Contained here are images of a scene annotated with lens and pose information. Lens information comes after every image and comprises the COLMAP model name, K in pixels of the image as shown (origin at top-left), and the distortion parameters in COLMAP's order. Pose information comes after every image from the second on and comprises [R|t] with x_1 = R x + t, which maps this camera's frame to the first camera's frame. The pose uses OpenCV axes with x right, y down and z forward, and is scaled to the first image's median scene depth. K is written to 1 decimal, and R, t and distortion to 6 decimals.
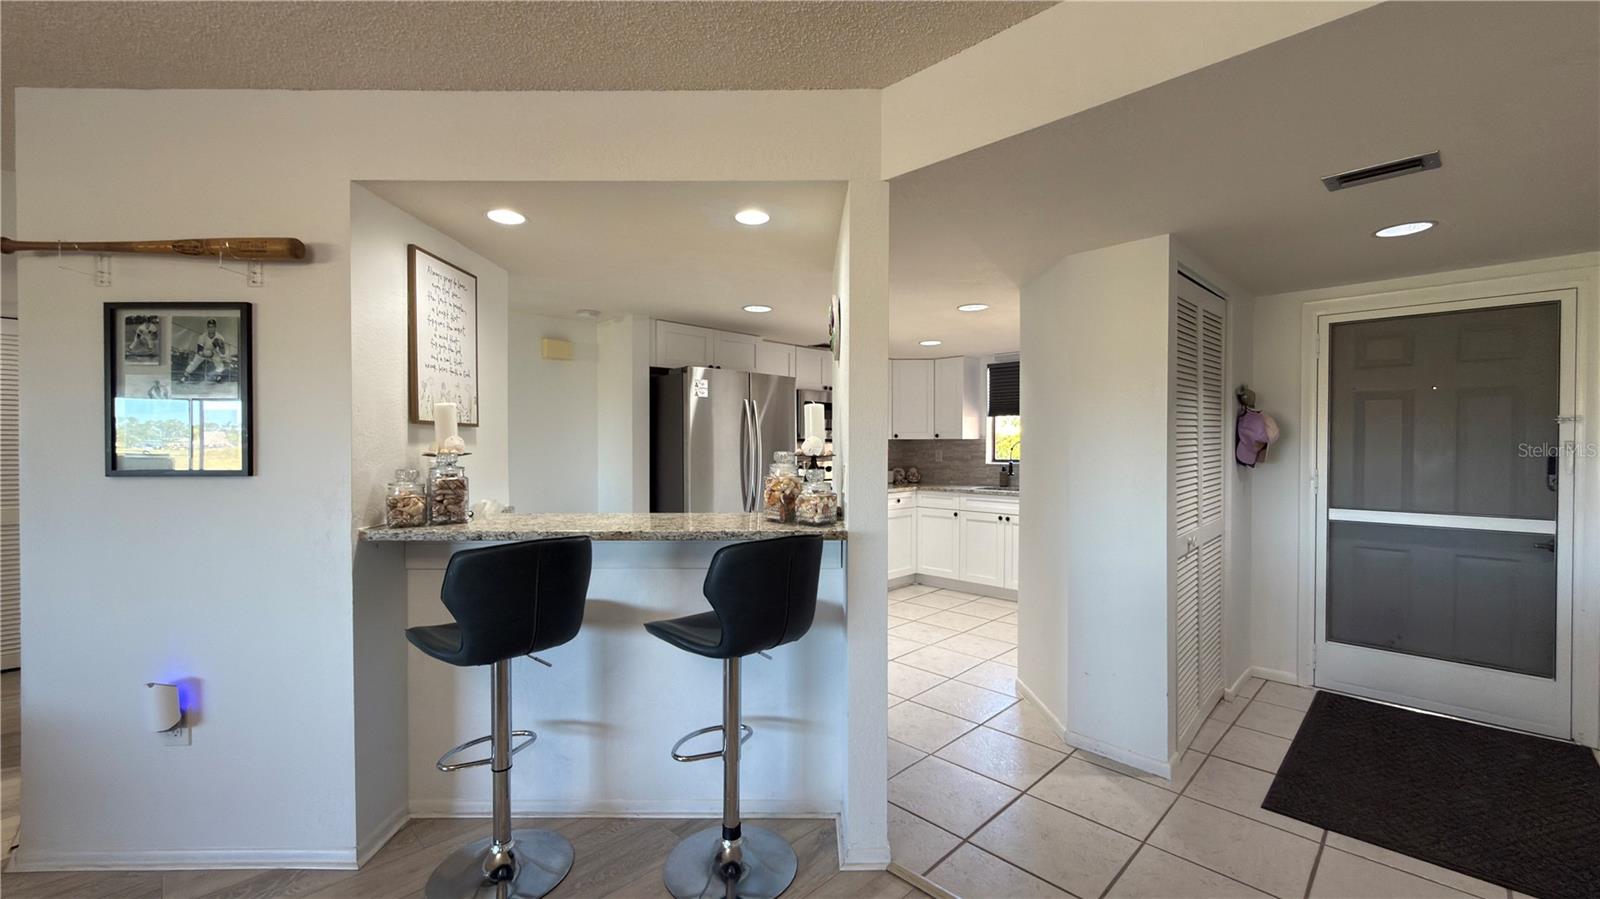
lens RADIAL K [[637.2, 0, 800.0], [0, 637.2, 449.5], [0, 0, 1]] dist [-0.001138, -0.000020]
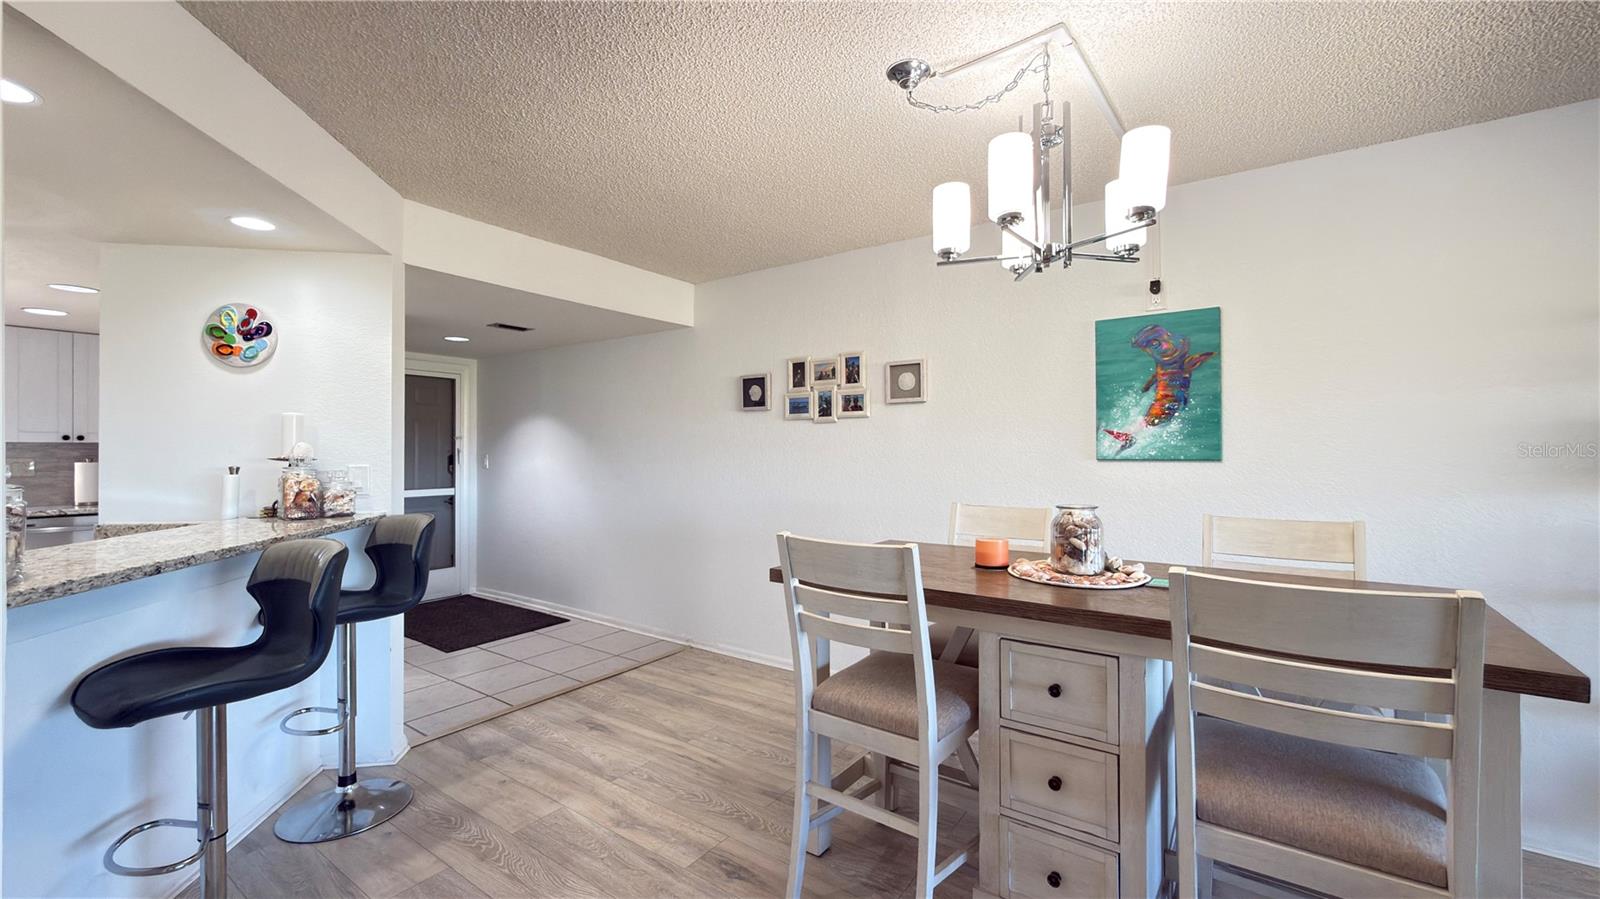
lens RADIAL K [[637.2, 0, 800.0], [0, 637.2, 449.5], [0, 0, 1]] dist [-0.001138, -0.000020]
pose [[-0.163443, 0.000333, 0.986553, -0.977475], [0.012118, 0.999925, 0.001670, 0.000051], [-0.986478, 0.012228, -0.163435, 0.251802]]
